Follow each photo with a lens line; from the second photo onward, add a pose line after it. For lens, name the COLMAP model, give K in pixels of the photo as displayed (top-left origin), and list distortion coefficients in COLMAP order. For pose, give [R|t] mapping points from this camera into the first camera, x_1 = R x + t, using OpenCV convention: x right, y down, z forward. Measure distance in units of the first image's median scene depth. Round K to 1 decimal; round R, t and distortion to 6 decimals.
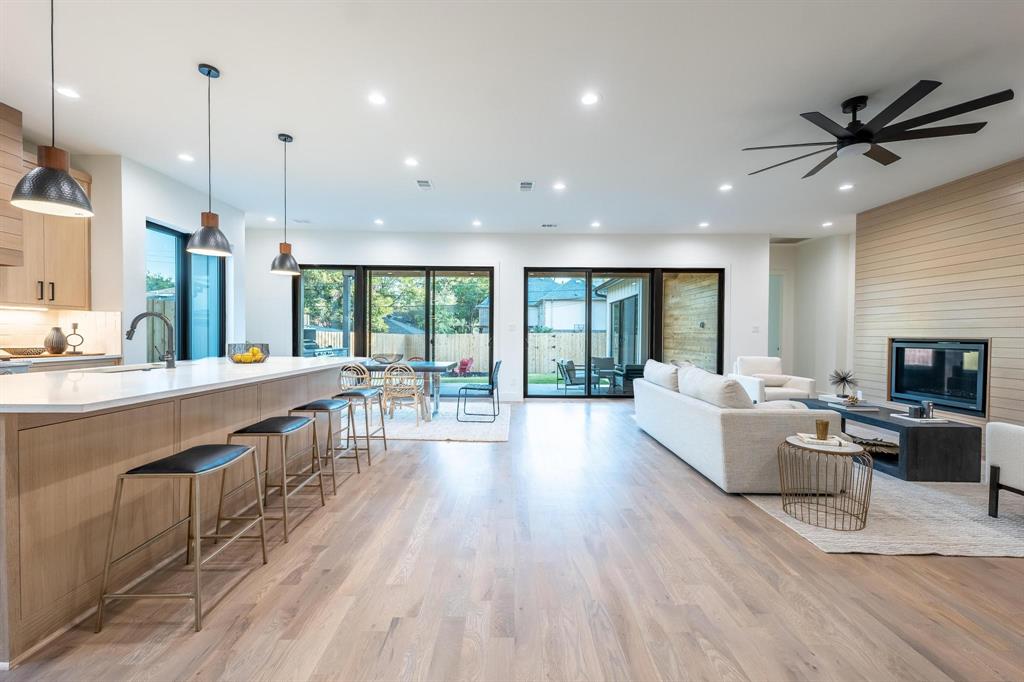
lens RADIAL K [[420.4, 0, 512.0], [0, 420.4, 341.0], [0, 0, 1]] dist [0.003775, 0.000216]
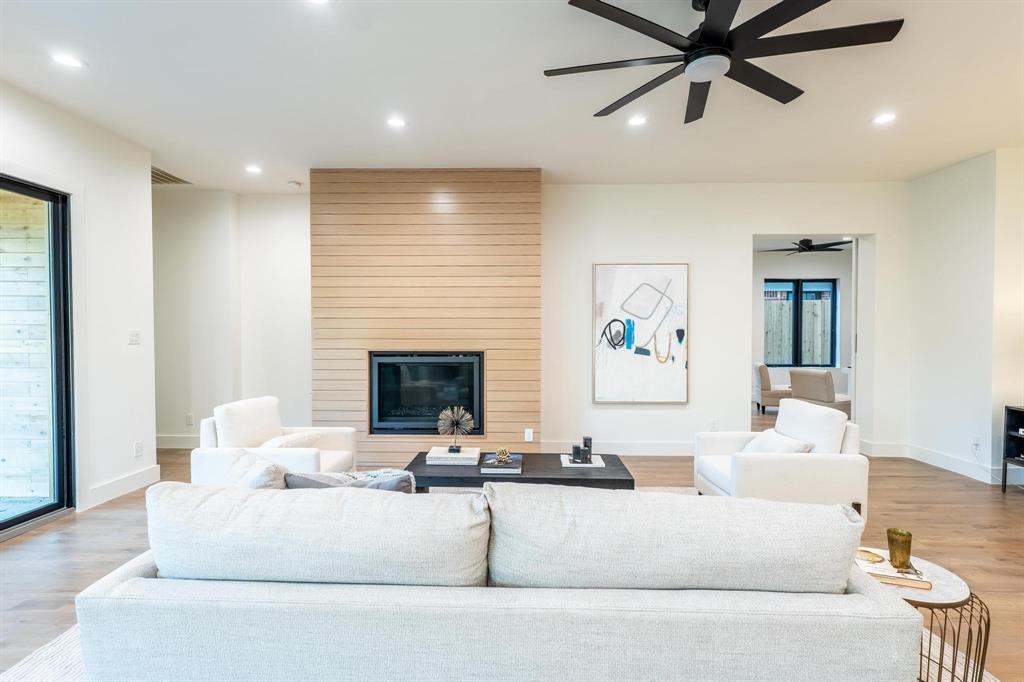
lens RADIAL K [[484.8, 0, 512.0], [0, 484.8, 341.0], [0, 0, 1]] dist [0.001821, 0.000890]
pose [[0.023742, -0.023056, 0.999452, 0.031302], [0.016906, 0.999600, 0.022658, -0.030328], [-0.999575, 0.016359, 0.024122, 0.553479]]
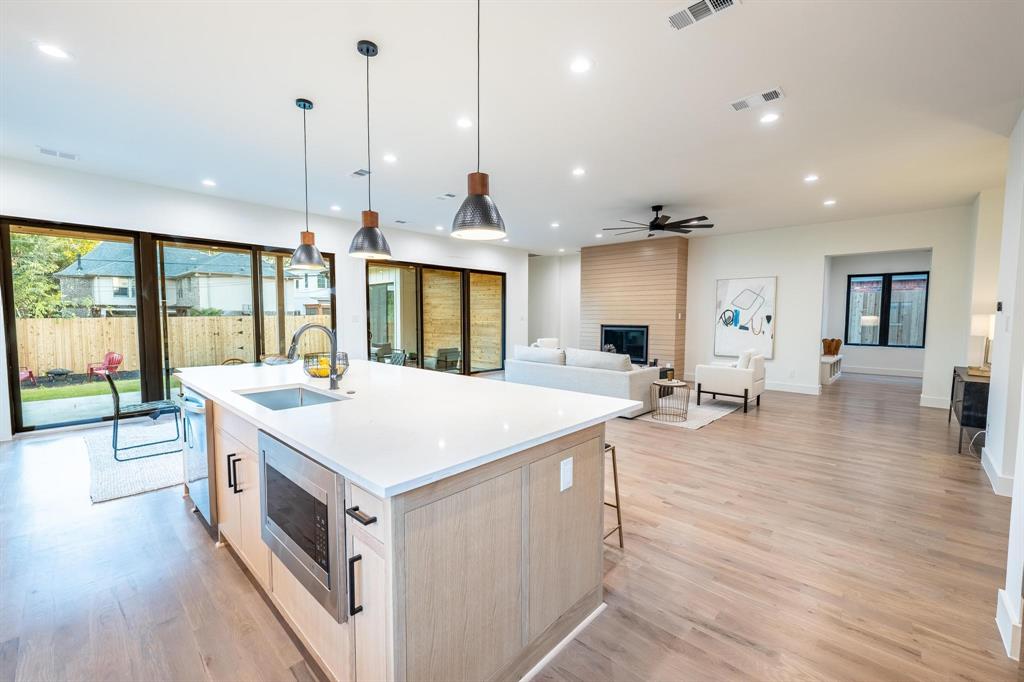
lens RADIAL K [[420.4, 0, 512.0], [0, 420.4, 341.0], [0, 0, 1]] dist [0.003775, 0.000216]
pose [[0.687467, -0.048464, 0.724597, -0.461501], [0.012457, 0.998411, 0.054959, -0.029120], [-0.726109, -0.028756, 0.686978, 0.061926]]
